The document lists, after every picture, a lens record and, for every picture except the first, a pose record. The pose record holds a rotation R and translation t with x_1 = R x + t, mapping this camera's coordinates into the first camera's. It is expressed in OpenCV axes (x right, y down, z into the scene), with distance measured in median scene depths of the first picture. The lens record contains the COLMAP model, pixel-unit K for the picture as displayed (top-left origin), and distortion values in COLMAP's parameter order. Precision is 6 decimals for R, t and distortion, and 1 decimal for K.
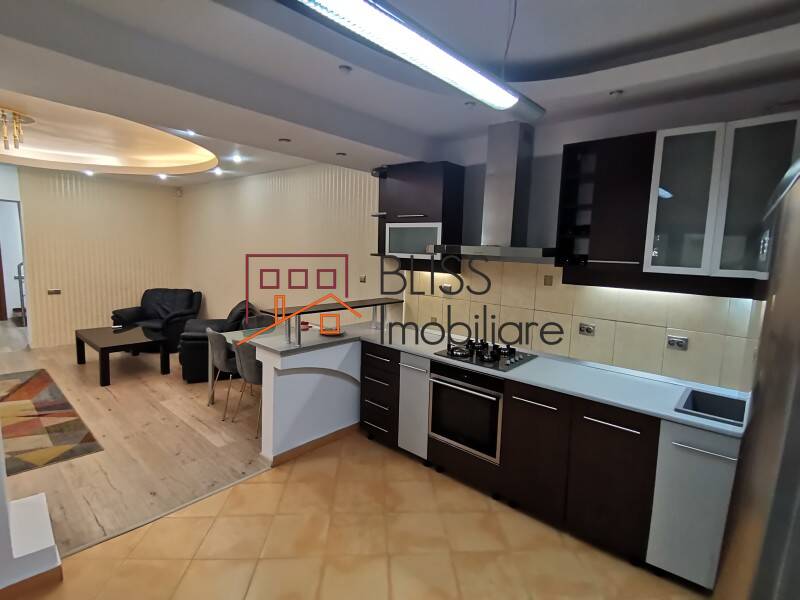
lens RADIAL K [[409.6, 0, 399.0], [0, 409.6, 289.0], [0, 0, 1]] dist [-0.000096, -0.000304]
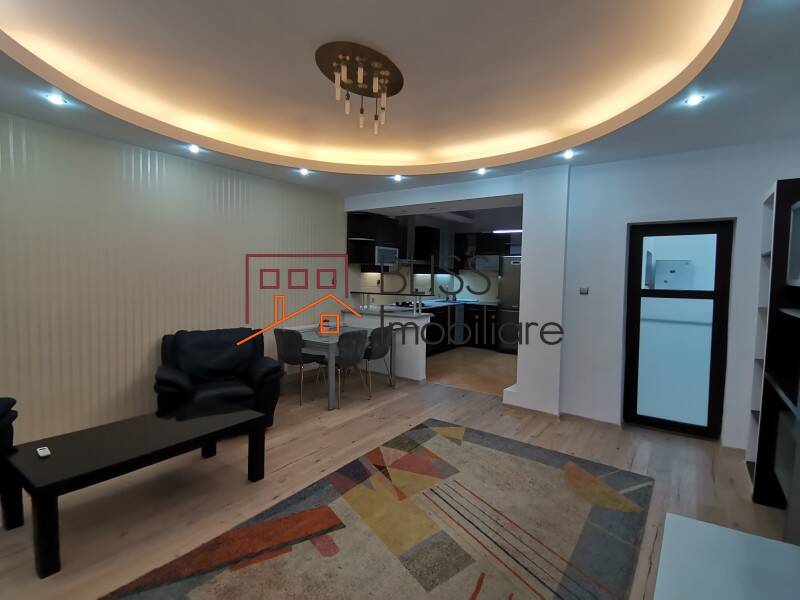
lens RADIAL K [[398.5, 0, 400.0], [0, 398.5, 300.0], [0, 0, 1]] dist [0.002662, 0.000423]
pose [[-0.127029, -0.079738, 0.988689, -2.116222], [0.111886, 0.989250, 0.094159, -0.096912], [-0.985568, 0.122582, -0.116741, 1.342097]]
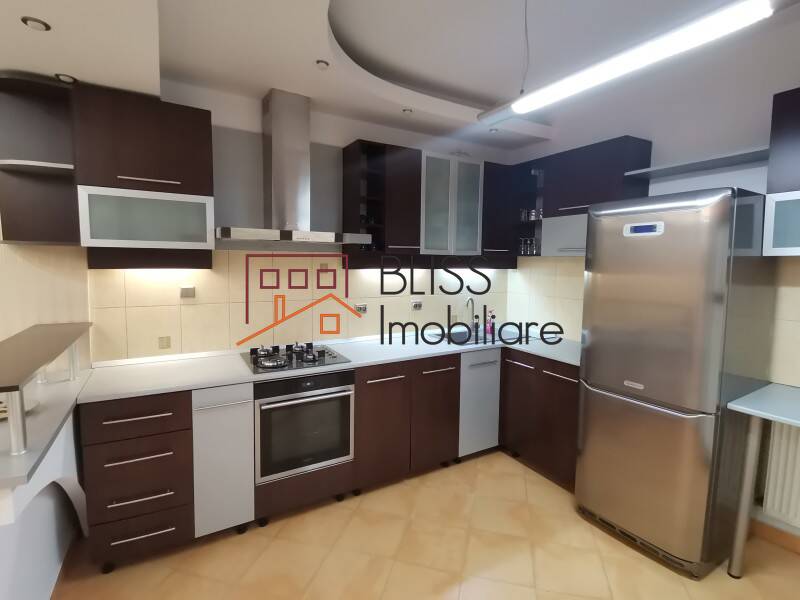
lens RADIAL K [[398.5, 0, 400.0], [0, 398.5, 300.0], [0, 0, 1]] dist [0.002662, 0.000423]
pose [[0.293612, -0.102553, 0.950408, -0.496128], [0.110375, 0.991216, 0.072858, 0.002756], [-0.949531, 0.083509, 0.302353, 0.503073]]
